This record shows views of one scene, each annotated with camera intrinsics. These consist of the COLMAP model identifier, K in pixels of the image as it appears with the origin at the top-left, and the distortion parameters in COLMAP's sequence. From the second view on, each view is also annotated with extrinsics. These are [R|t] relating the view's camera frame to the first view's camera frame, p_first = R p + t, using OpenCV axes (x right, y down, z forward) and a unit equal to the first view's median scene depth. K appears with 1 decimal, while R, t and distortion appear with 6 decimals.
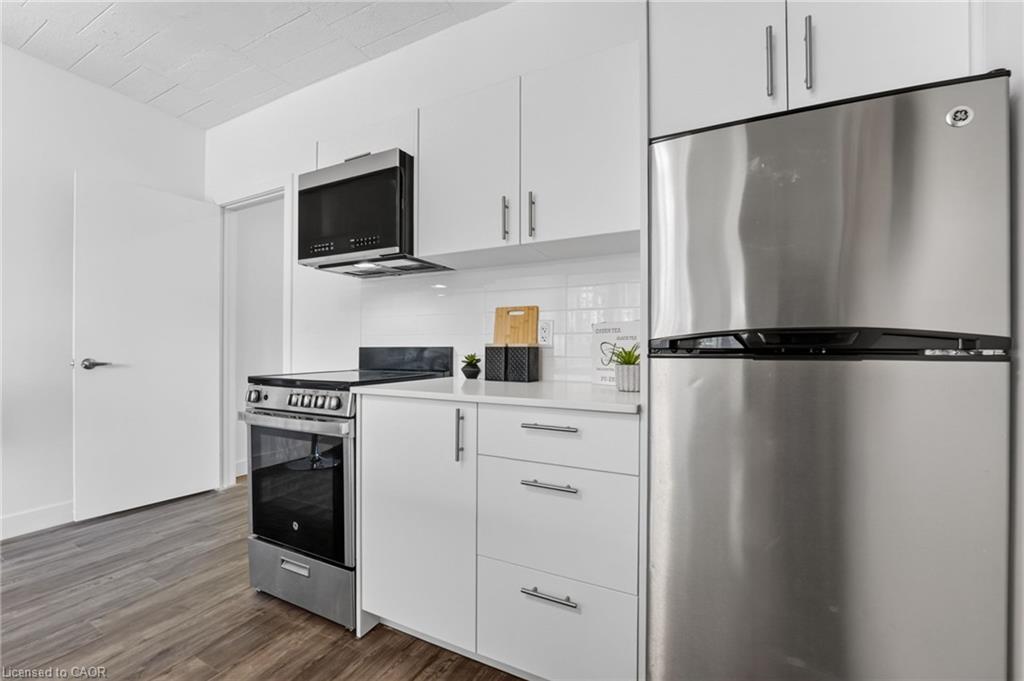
lens RADIAL K [[412.6, 0, 507.1], [0, 412.6, 354.8], [0, 0, 1]] dist [-0.017382, 0.000284]
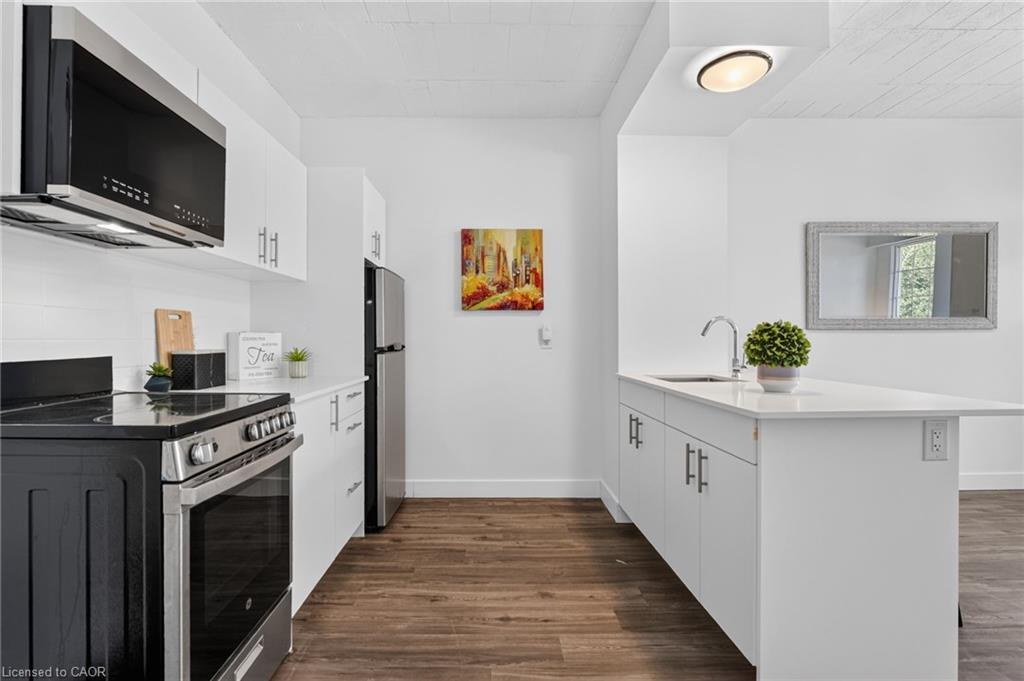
lens RADIAL K [[469.6, 0, 500.4], [0, 469.6, 338.9], [0, 0, 1]] dist [-0.021451, 0.000089]
pose [[-0.456962, -0.004229, 0.889476, -1.384931], [0.010584, 0.999892, 0.010192, -0.060529], [-0.889423, 0.014072, -0.456868, 0.917005]]
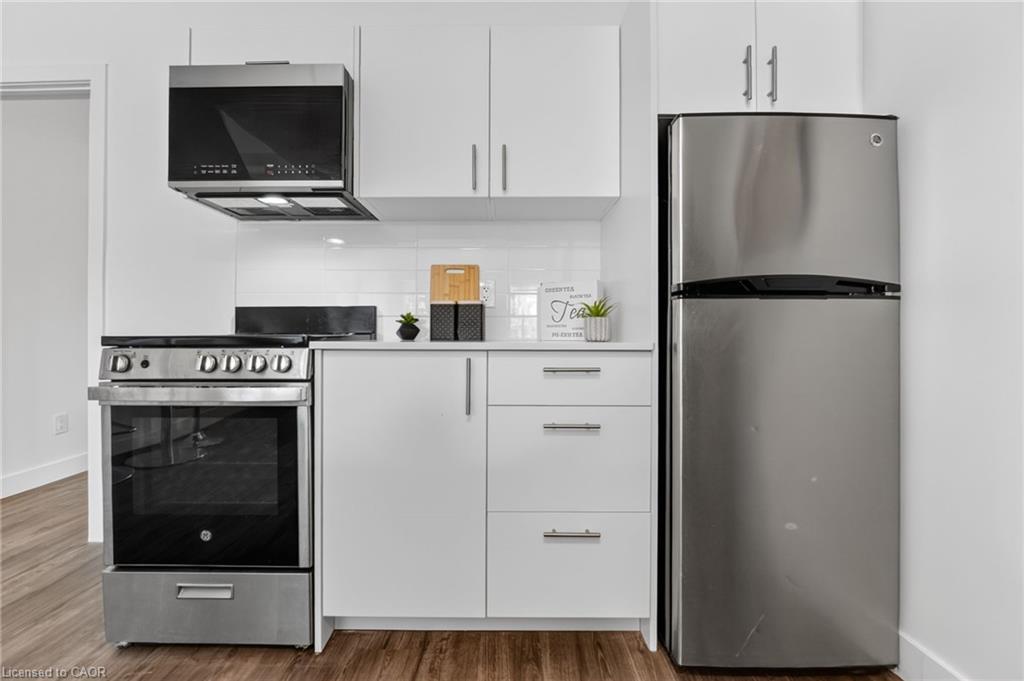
lens RADIAL K [[417.8, 0, 501.7], [0, 417.8, 337.5], [0, 0, 1]] dist [-0.012218, 0.000248]
pose [[0.896848, -0.004300, 0.442319, -0.347122], [0.008010, 0.999947, -0.006520, 0.066669], [-0.442267, 0.009390, 0.896834, 0.086892]]
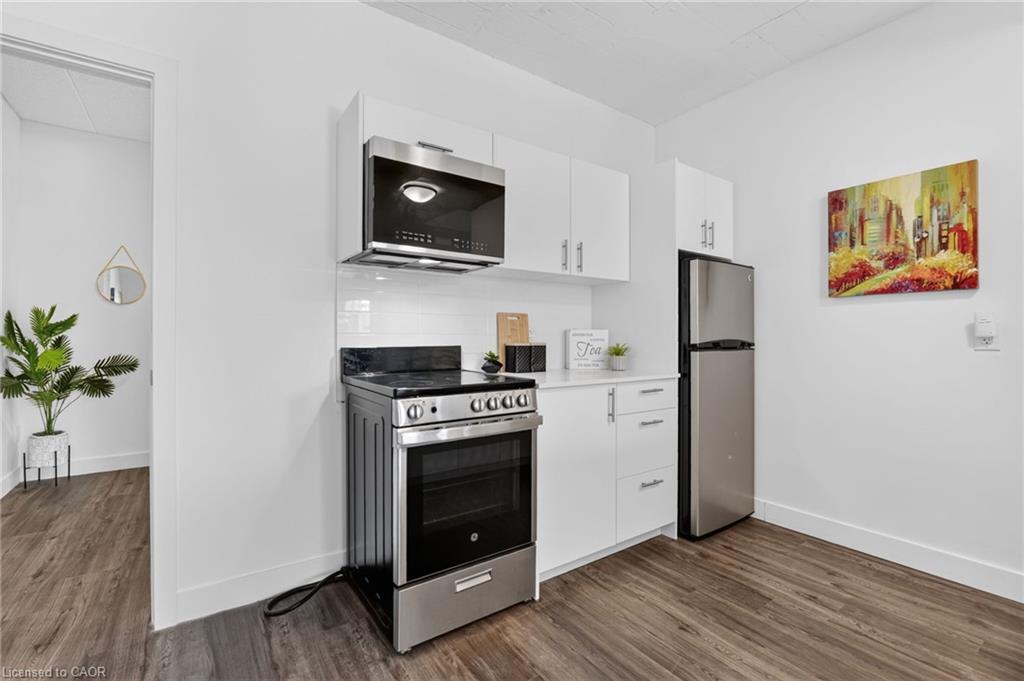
lens RADIAL K [[453.1, 0, 505.1], [0, 453.1, 339.2], [0, 0, 1]] dist [-0.018137, 0.000578]
pose [[0.477703, -0.005694, 0.878503, -1.330284], [0.012294, 0.999924, -0.000205, -0.041797], [-0.878435, 0.010898, 0.477737, 0.403702]]
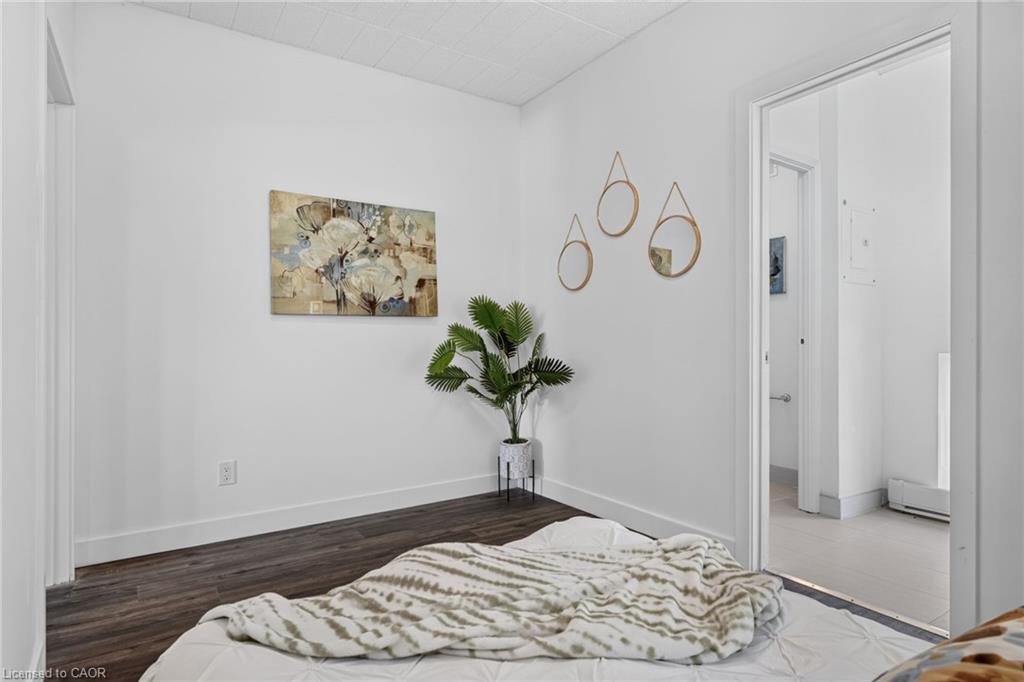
lens RADIAL K [[560.0, 0, 503.9], [0, 560.0, 340.4], [0, 0, 1]] dist [0.003007, 0.000910]
pose [[0.863404, -0.000806, -0.504513, 0.476365], [-0.003218, 0.999970, -0.007103, -0.034816], [0.504503, 0.007757, 0.863375, 1.136270]]
